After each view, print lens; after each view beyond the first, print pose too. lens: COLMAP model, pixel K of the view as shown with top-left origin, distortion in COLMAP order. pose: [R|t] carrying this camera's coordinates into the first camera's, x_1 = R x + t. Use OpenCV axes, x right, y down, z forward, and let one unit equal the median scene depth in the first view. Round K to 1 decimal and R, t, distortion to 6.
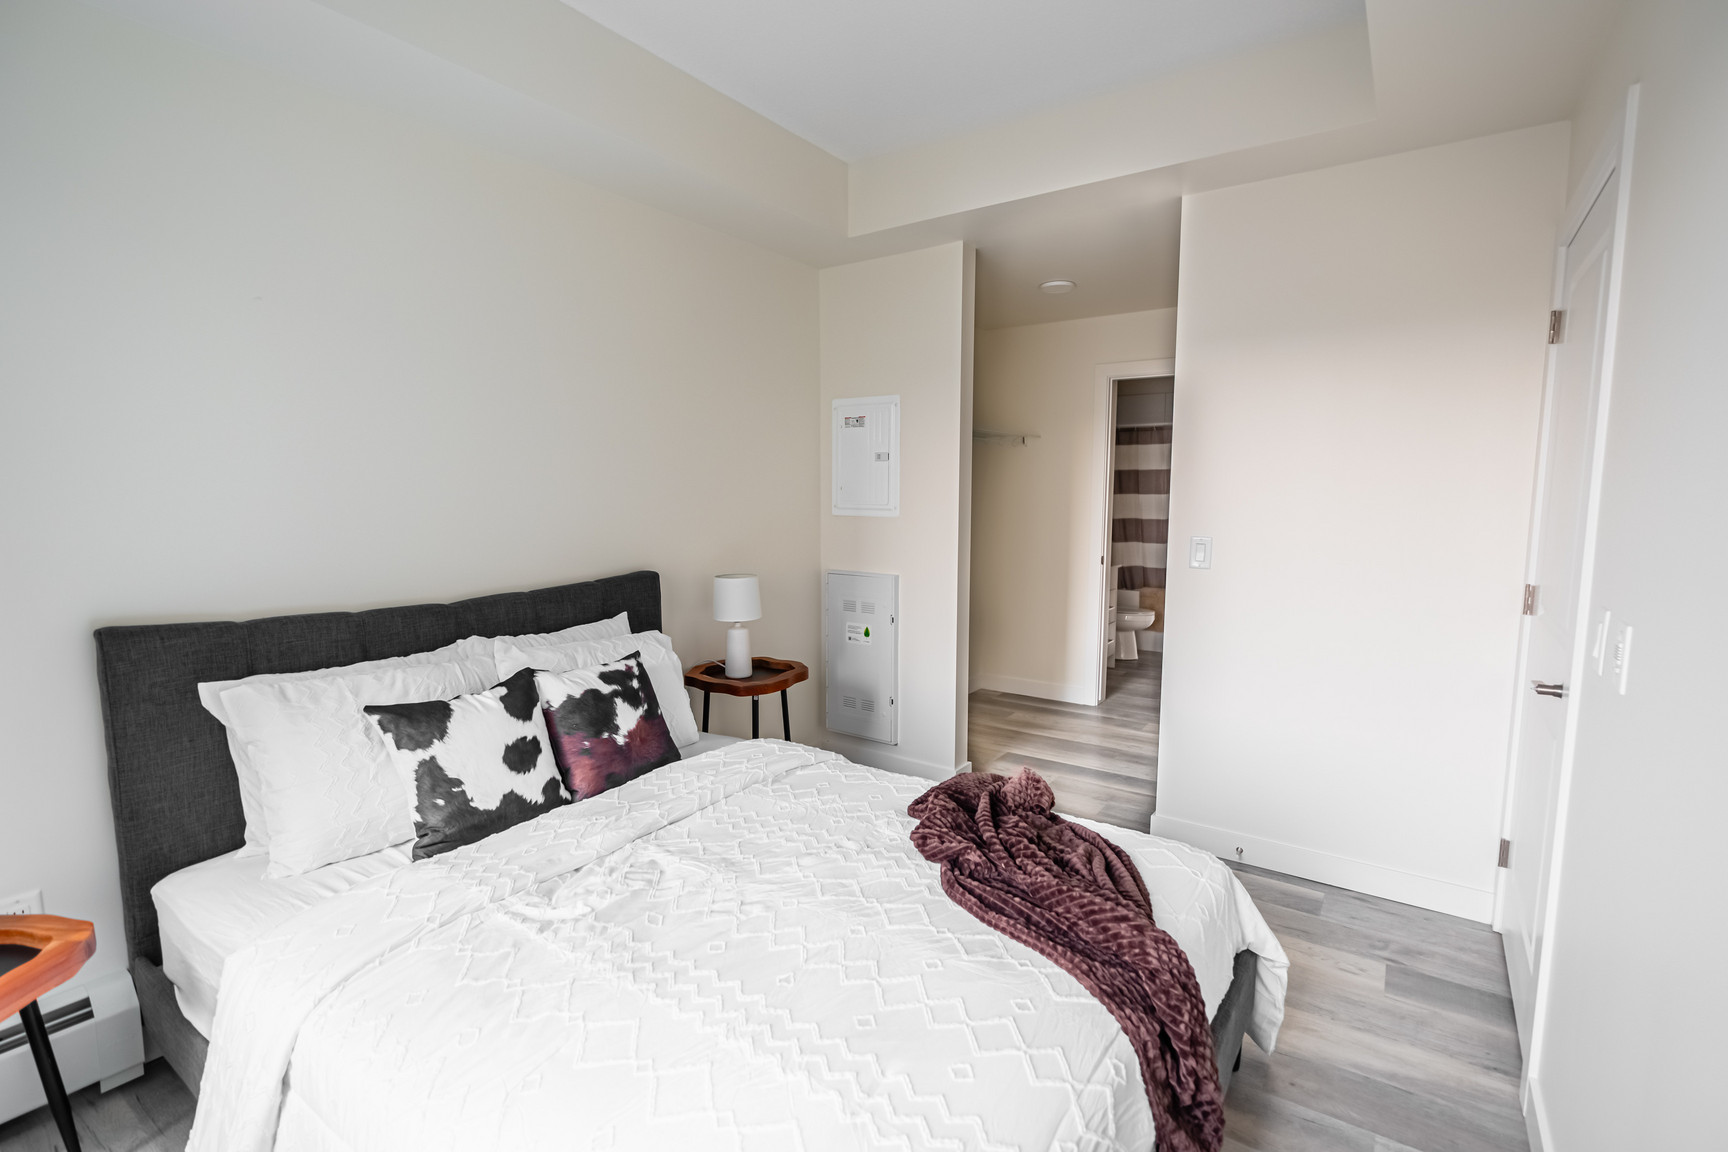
lens RADIAL K [[794.8, 0, 863.2], [0, 794.8, 580.8], [0, 0, 1]] dist [-0.000380, -0.000044]
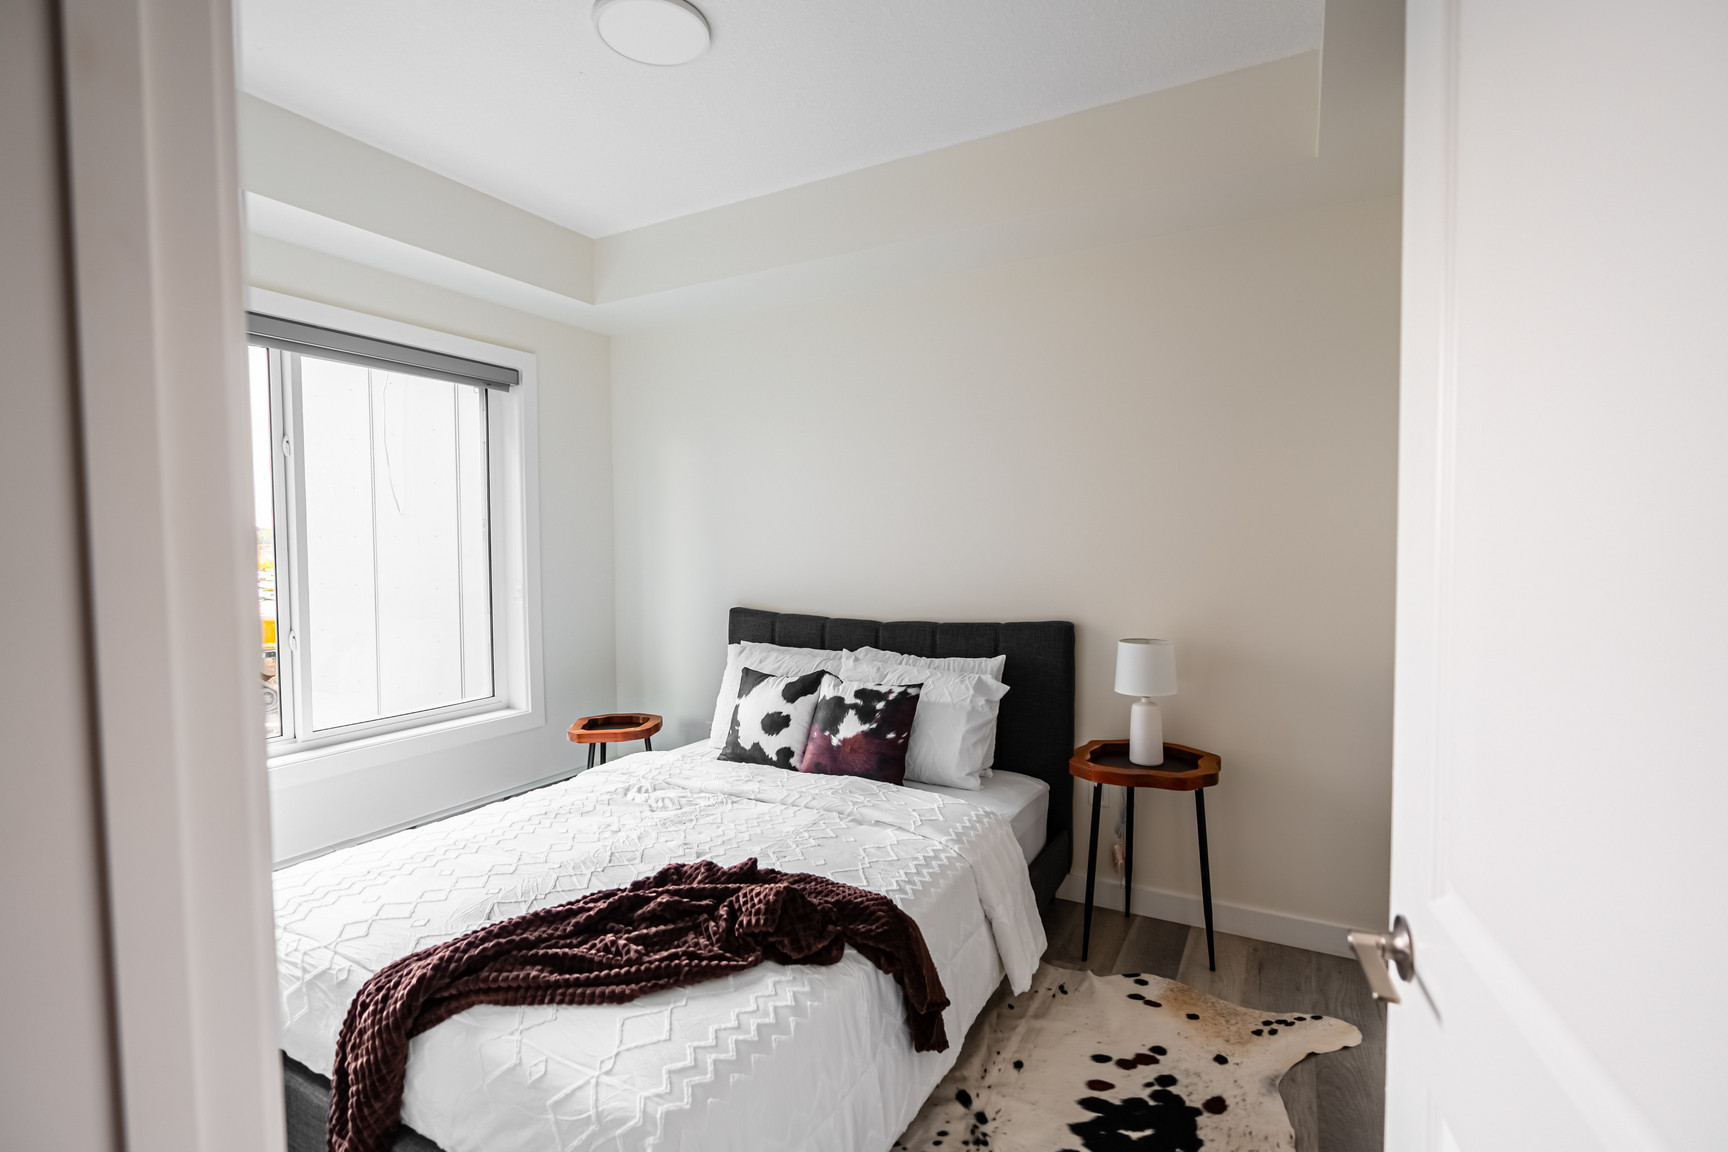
lens RADIAL K [[794.8, 0, 873.3], [0, 794.8, 578.7], [0, 0, 1]] dist [-0.000380, -0.000044]
pose [[0.112160, 0.048343, -0.992514, 0.713606], [-0.105155, 0.993785, 0.036522, -0.080546], [0.988111, 0.100271, 0.116546, 0.687738]]
